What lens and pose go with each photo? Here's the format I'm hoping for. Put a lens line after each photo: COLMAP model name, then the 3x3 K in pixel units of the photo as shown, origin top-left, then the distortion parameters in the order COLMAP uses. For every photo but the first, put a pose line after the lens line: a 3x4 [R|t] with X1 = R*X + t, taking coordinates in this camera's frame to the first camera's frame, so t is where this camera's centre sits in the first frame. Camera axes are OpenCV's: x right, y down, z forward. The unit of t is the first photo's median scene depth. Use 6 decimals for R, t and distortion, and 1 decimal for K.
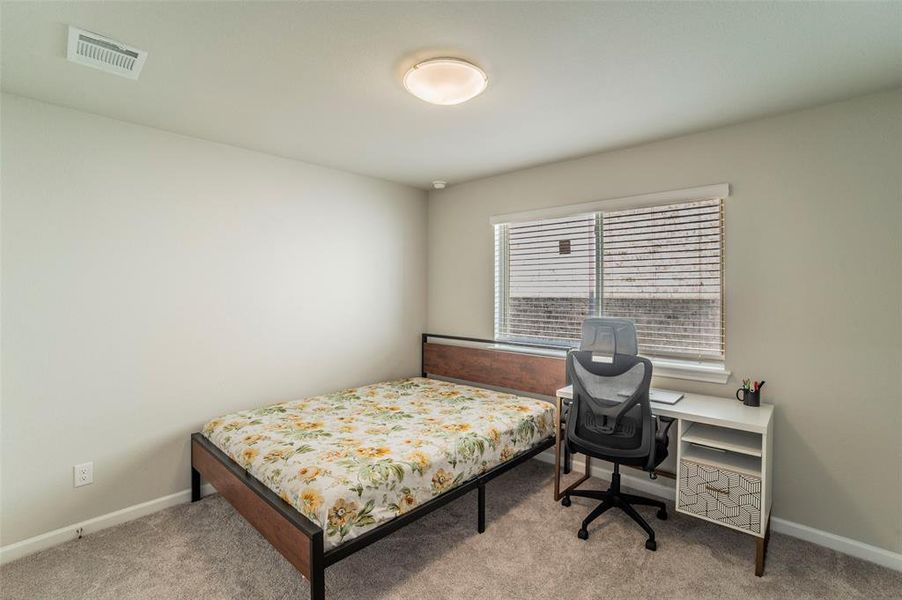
lens RADIAL K [[408.3, 0, 451.4], [0, 408.3, 295.4], [0, 0, 1]] dist [-0.096470, 0.034964]
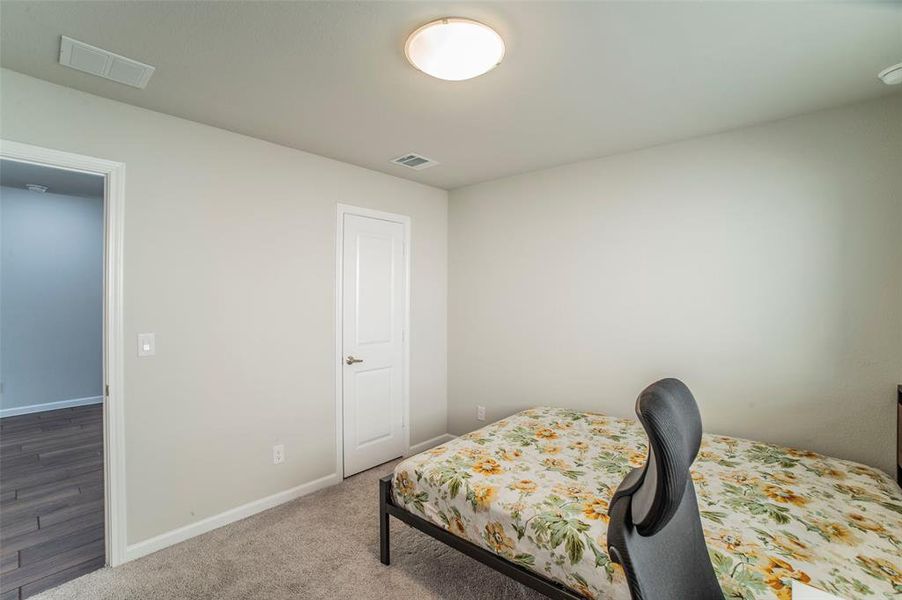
lens RADIAL K [[408.3, 0, 451.4], [0, 408.3, 295.4], [0, 0, 1]] dist [-0.096470, 0.034964]
pose [[0.040917, 0.001012, -0.999162, 0.751772], [-0.015483, 0.999880, 0.000379, -0.016279], [0.999043, 0.015454, 0.040927, 0.870138]]
